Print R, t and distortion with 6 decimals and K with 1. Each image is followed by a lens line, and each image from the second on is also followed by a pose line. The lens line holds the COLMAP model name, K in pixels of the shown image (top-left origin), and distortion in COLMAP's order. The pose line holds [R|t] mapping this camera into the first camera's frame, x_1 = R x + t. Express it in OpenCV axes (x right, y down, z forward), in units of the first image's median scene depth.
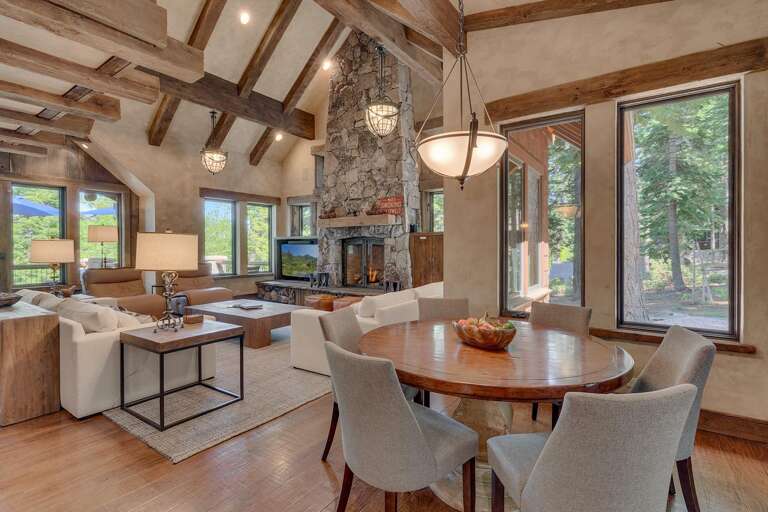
lens RADIAL K [[372.9, 0, 385.2], [0, 372.9, 248.0], [0, 0, 1]] dist [0.000352, -0.000120]
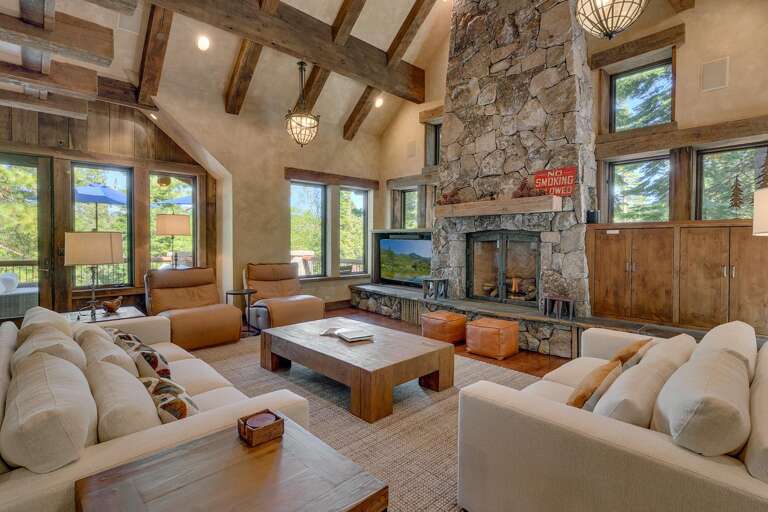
lens RADIAL K [[372.9, 0, 385.2], [0, 372.9, 248.0], [0, 0, 1]] dist [0.000352, -0.000120]
pose [[0.979594, 0.013464, -0.200536, -0.127831], [-0.010008, 0.999784, 0.018238, -0.006577], [0.200739, -0.015859, 0.979516, 0.264881]]
